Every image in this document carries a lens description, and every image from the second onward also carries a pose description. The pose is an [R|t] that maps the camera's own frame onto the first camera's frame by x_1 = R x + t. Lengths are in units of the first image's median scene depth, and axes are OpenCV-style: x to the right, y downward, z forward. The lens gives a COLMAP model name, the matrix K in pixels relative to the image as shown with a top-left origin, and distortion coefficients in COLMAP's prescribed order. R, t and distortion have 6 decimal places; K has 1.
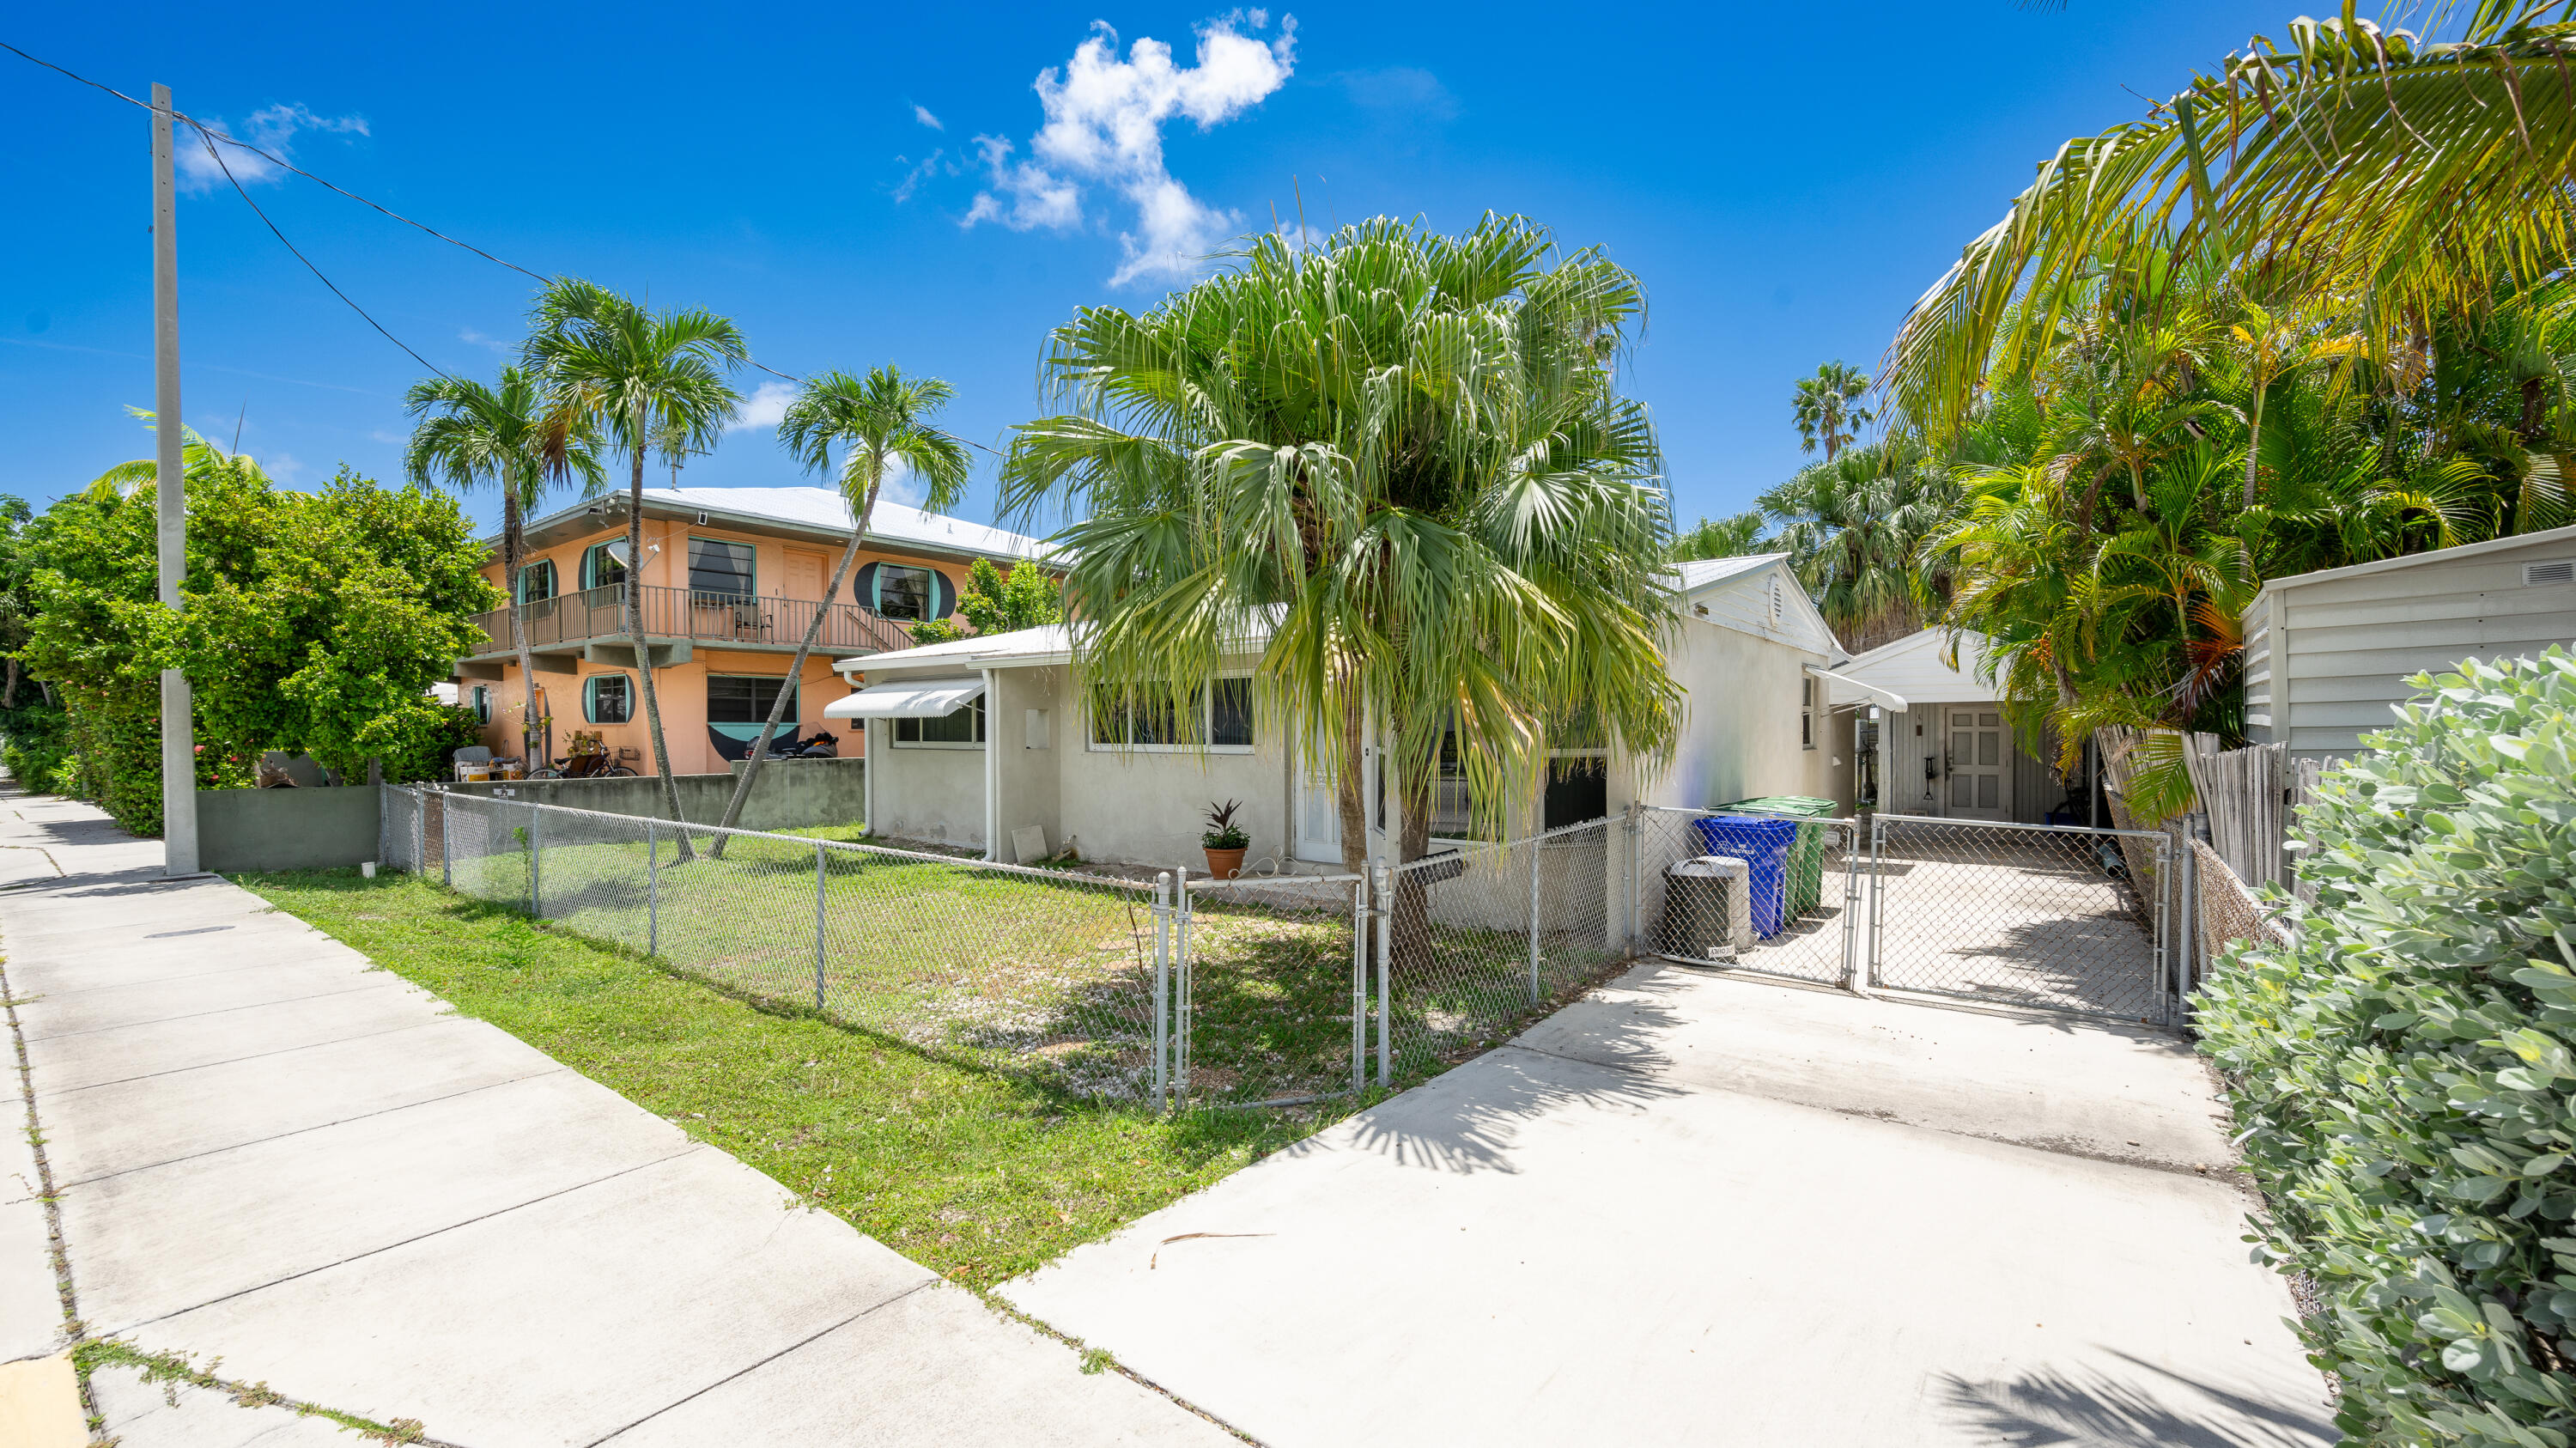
lens RADIAL K [[1020.4, 0, 1283.6], [0, 1020.4, 741.4], [0, 0, 1]] dist [-0.004254, -0.000284]
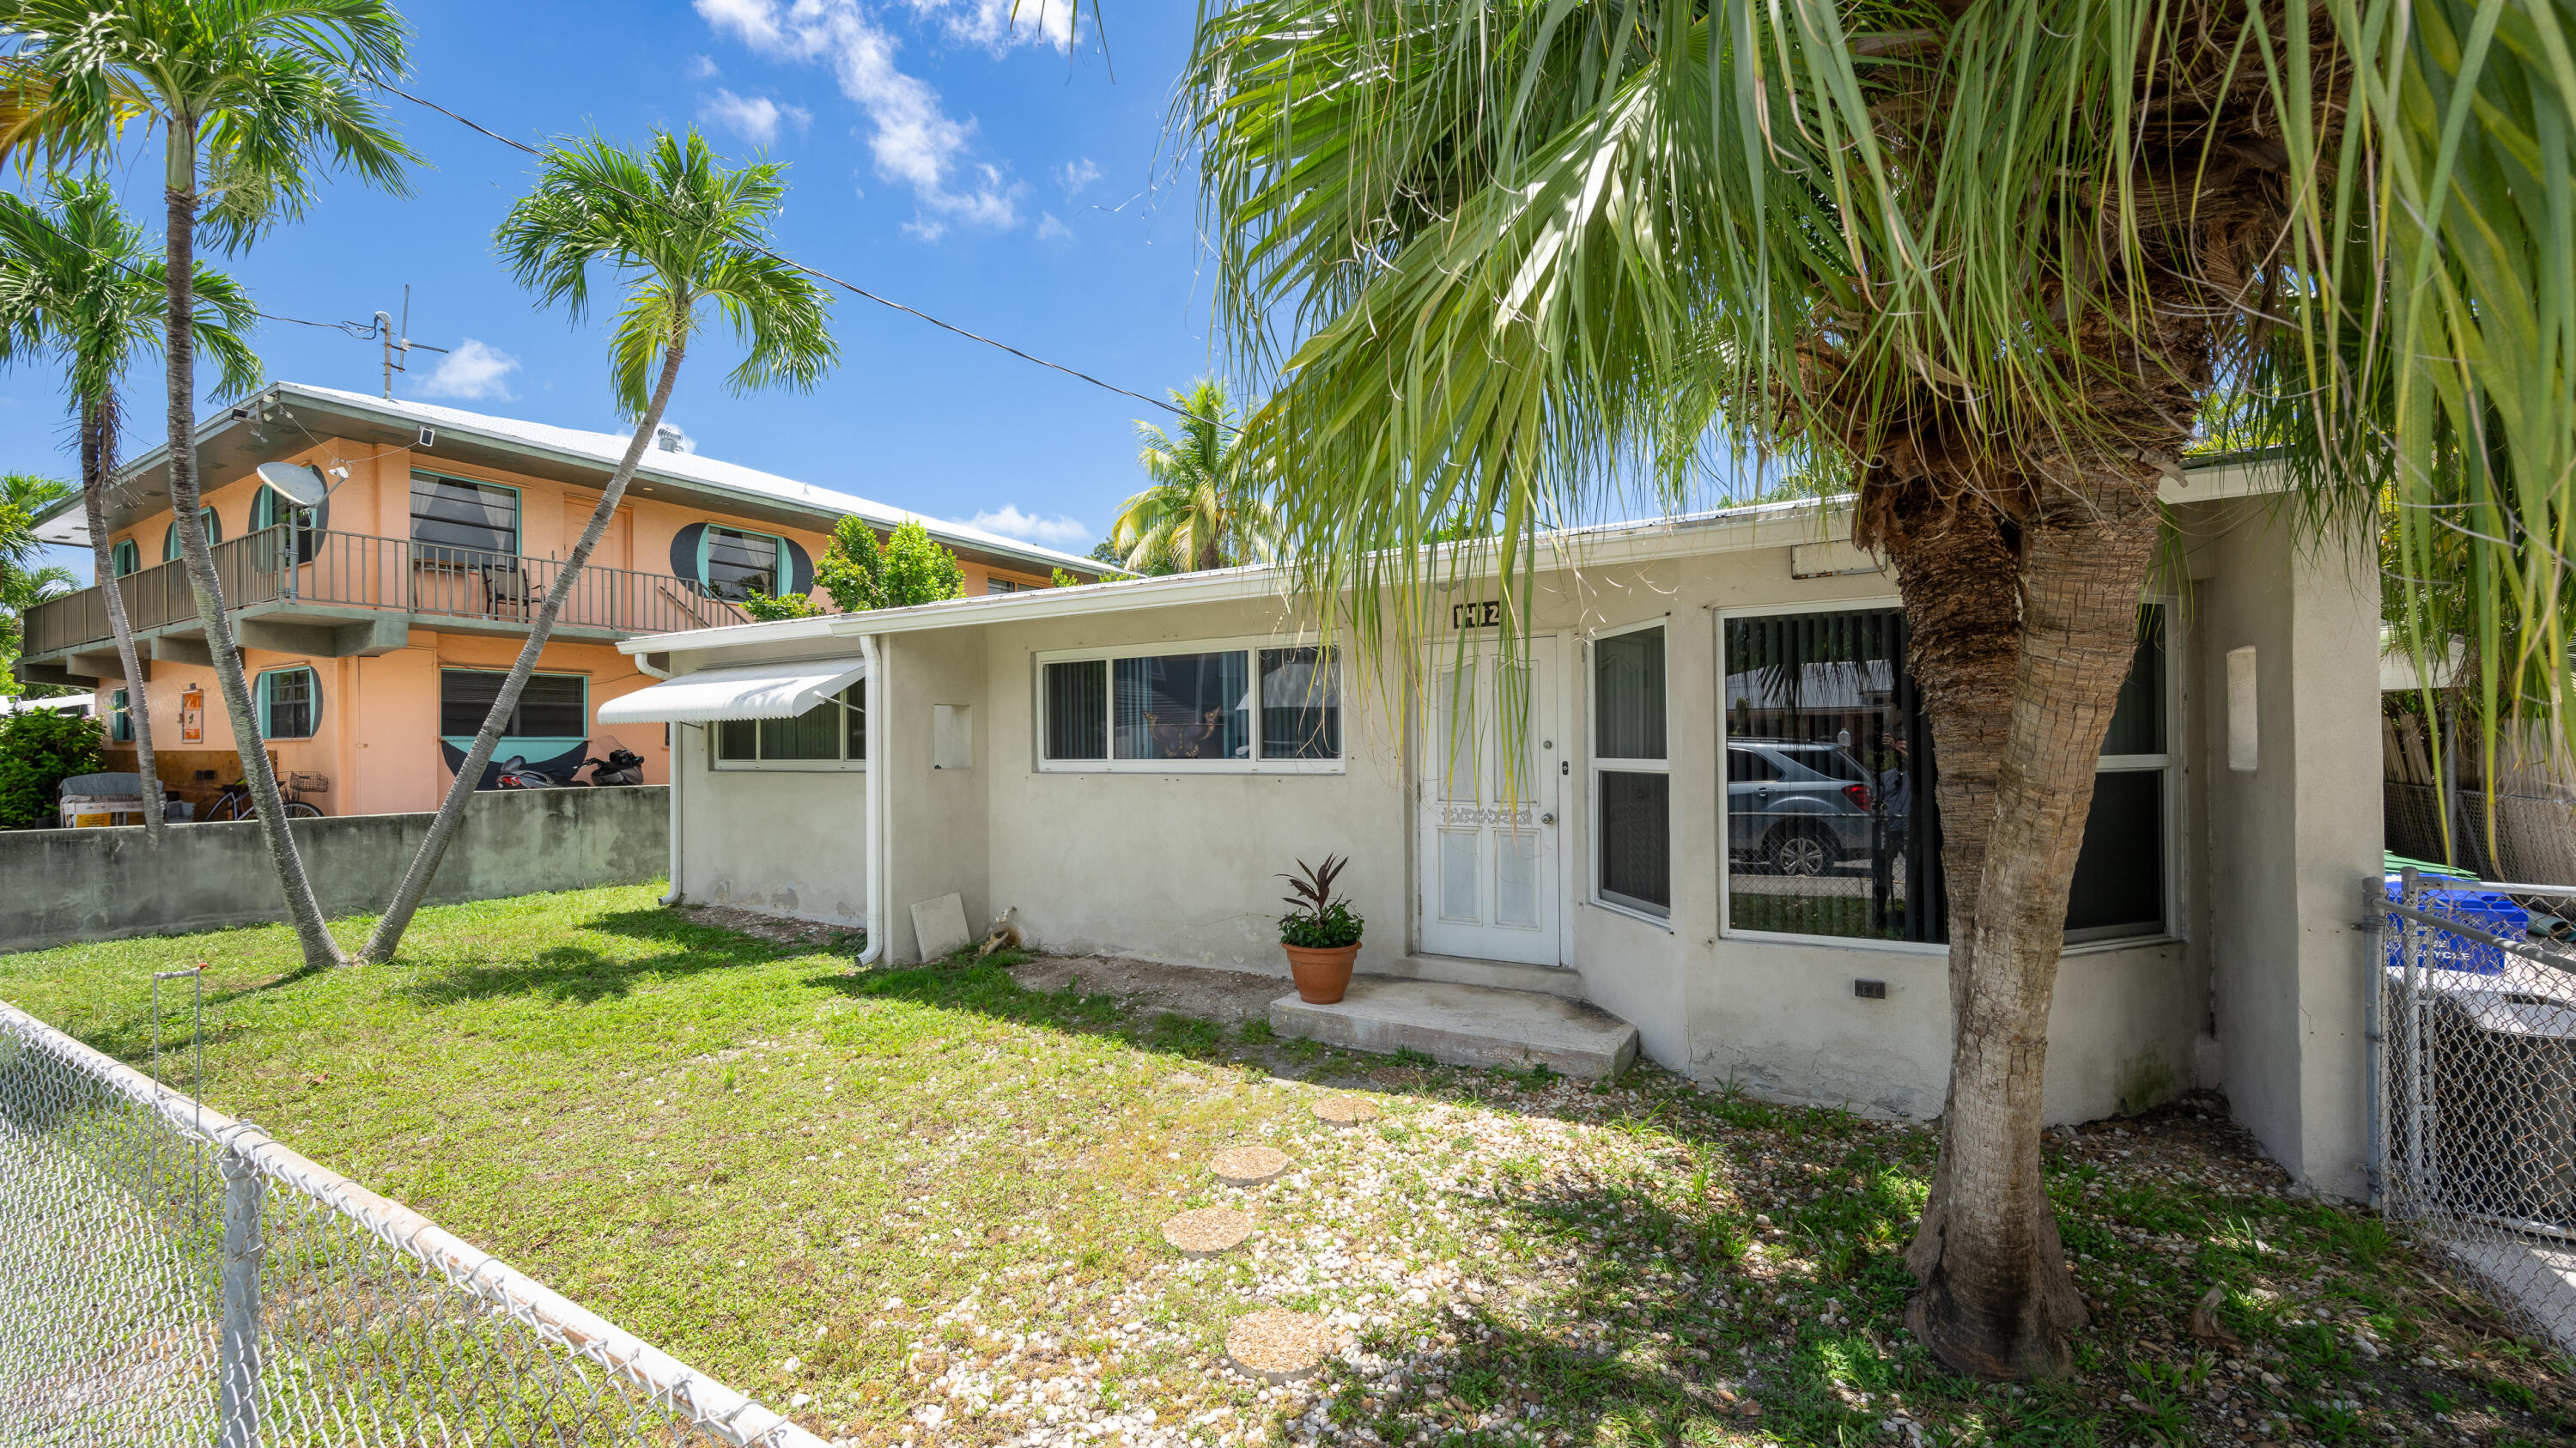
lens RADIAL K [[1020.4, 0, 1283.6], [0, 1020.4, 741.4], [0, 0, 1]] dist [-0.004254, -0.000284]
pose [[0.992743, -0.006696, 0.120066, -0.094376], [0.008842, 0.999810, -0.017349, 0.002601], [-0.119927, 0.018285, 0.992614, 0.295508]]
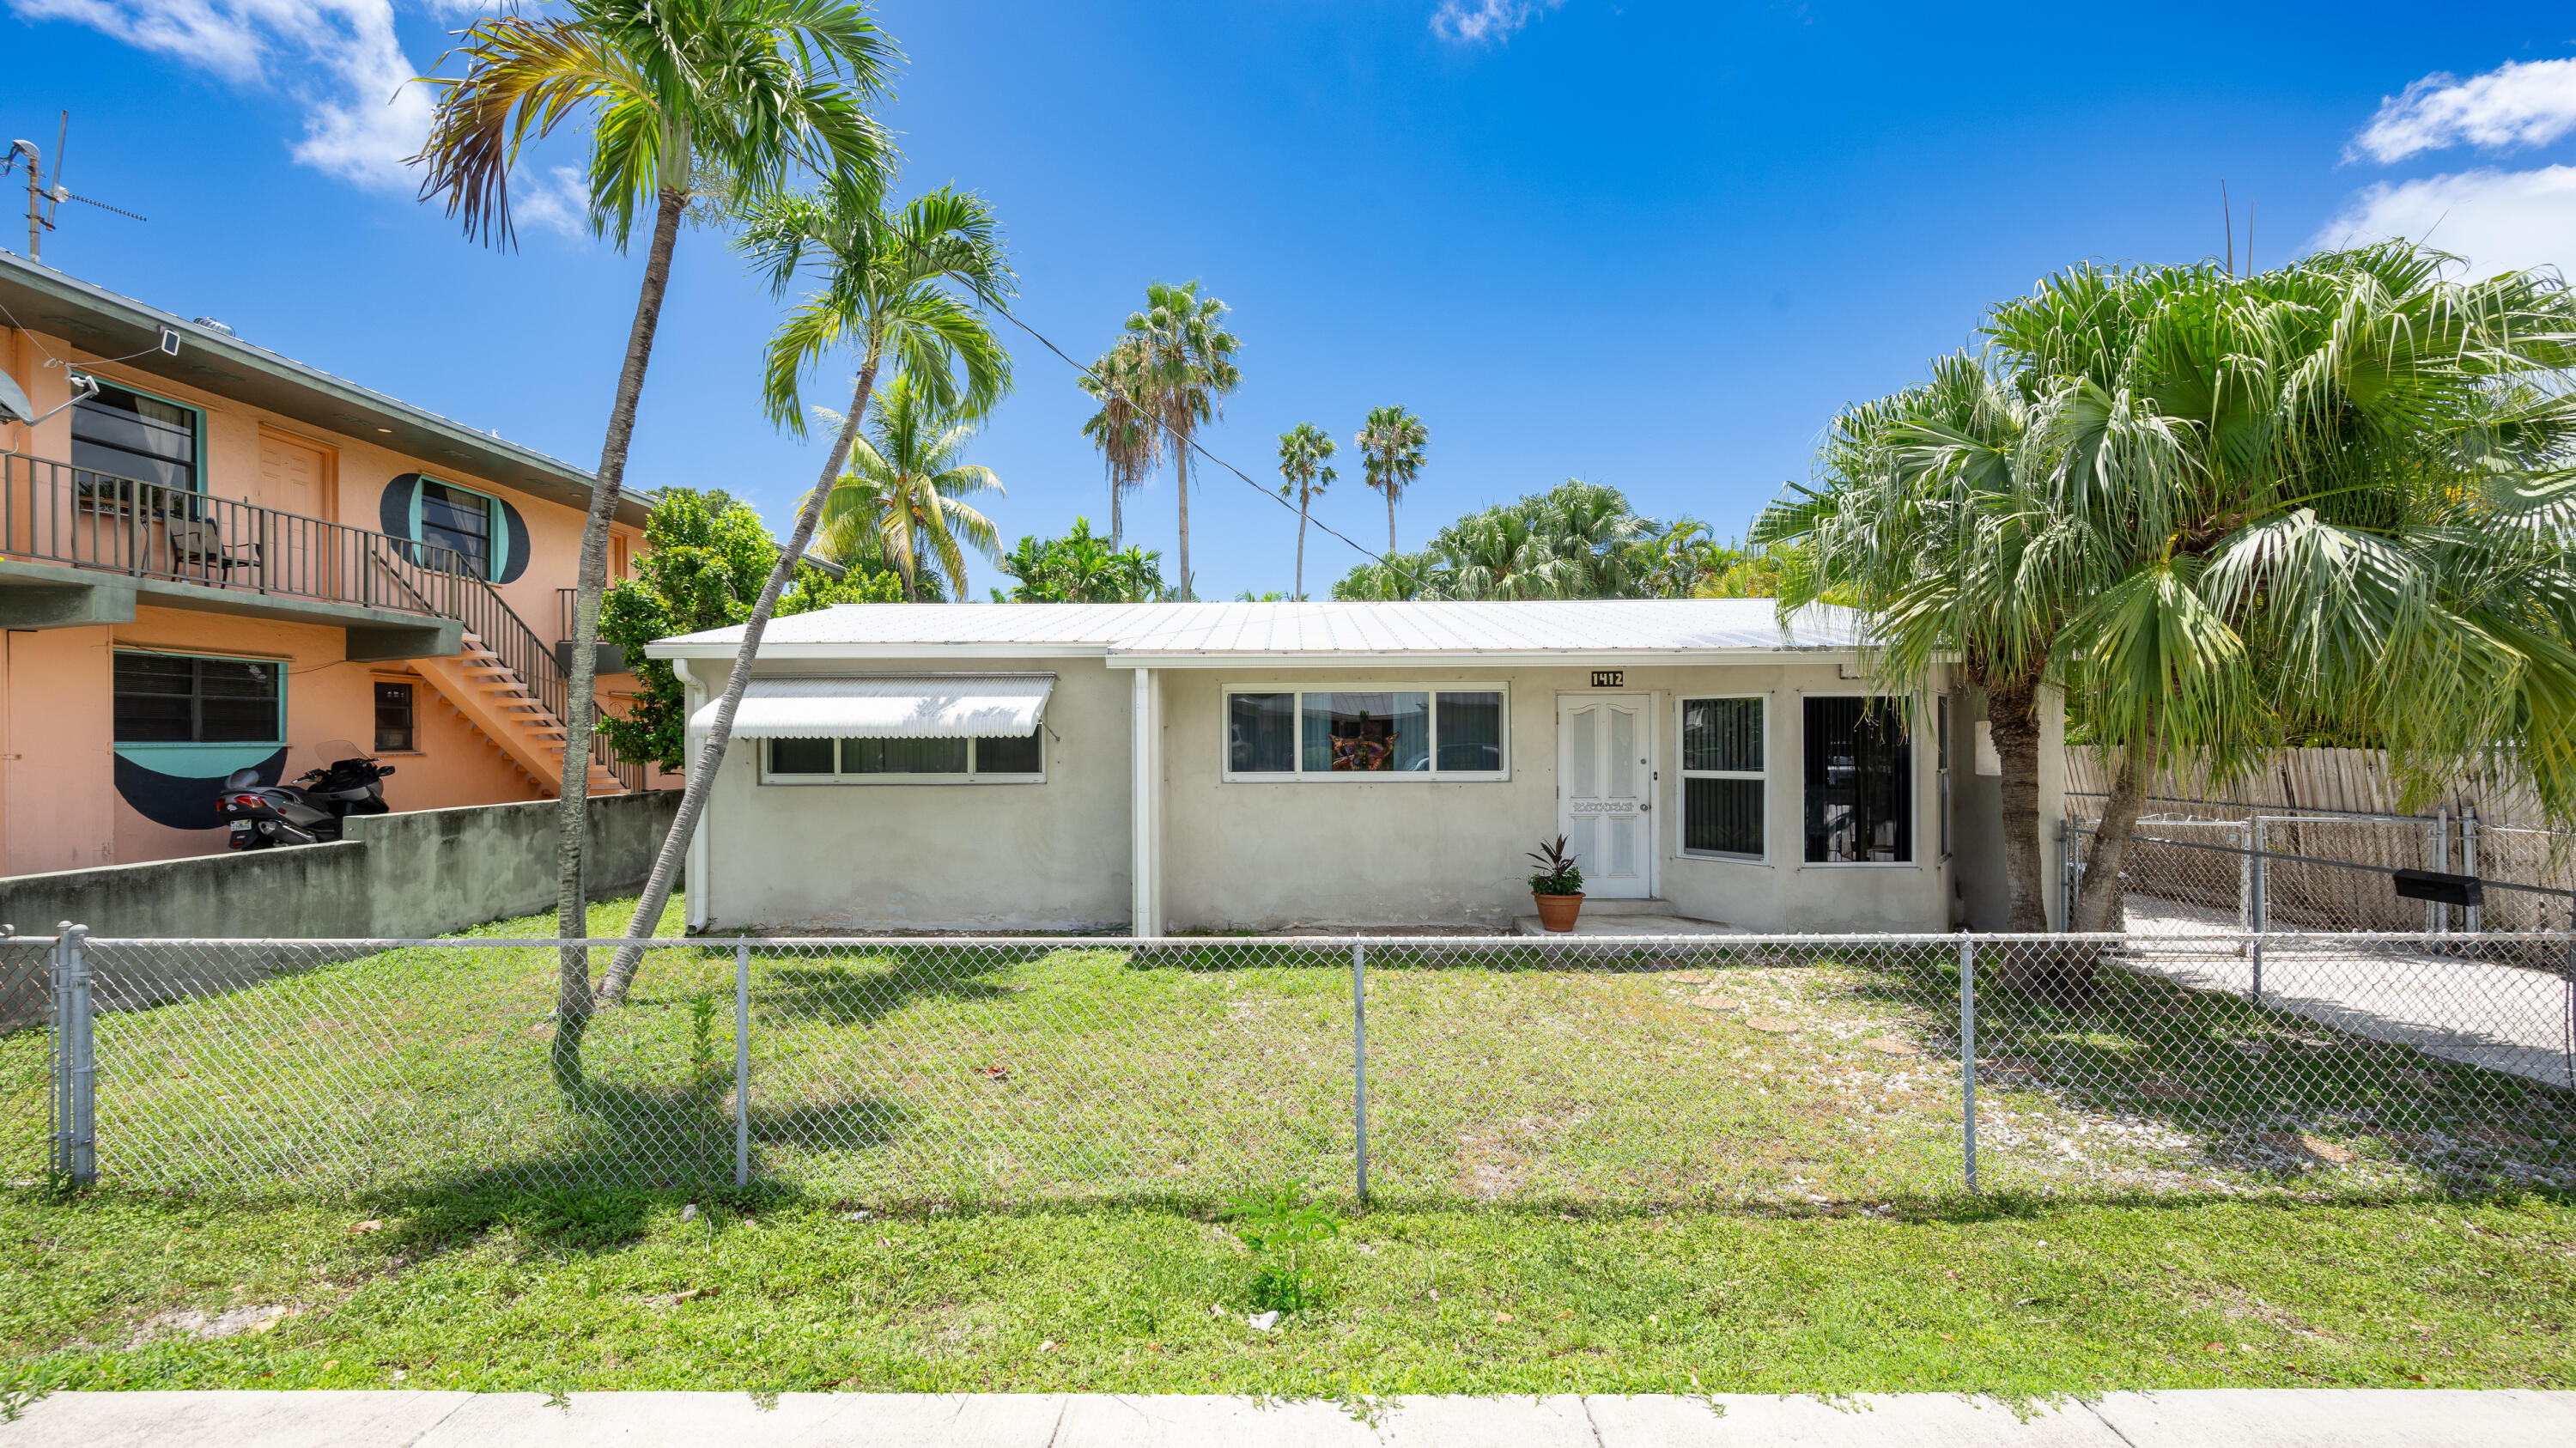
lens RADIAL K [[1020.4, 0, 1283.6], [0, 1020.4, 741.4], [0, 0, 1]] dist [-0.004254, -0.000284]
pose [[0.799591, -0.002316, 0.600541, -0.490975], [0.010524, 0.999893, -0.010156, -0.009768], [-0.600453, 0.014440, 0.799529, 0.302872]]
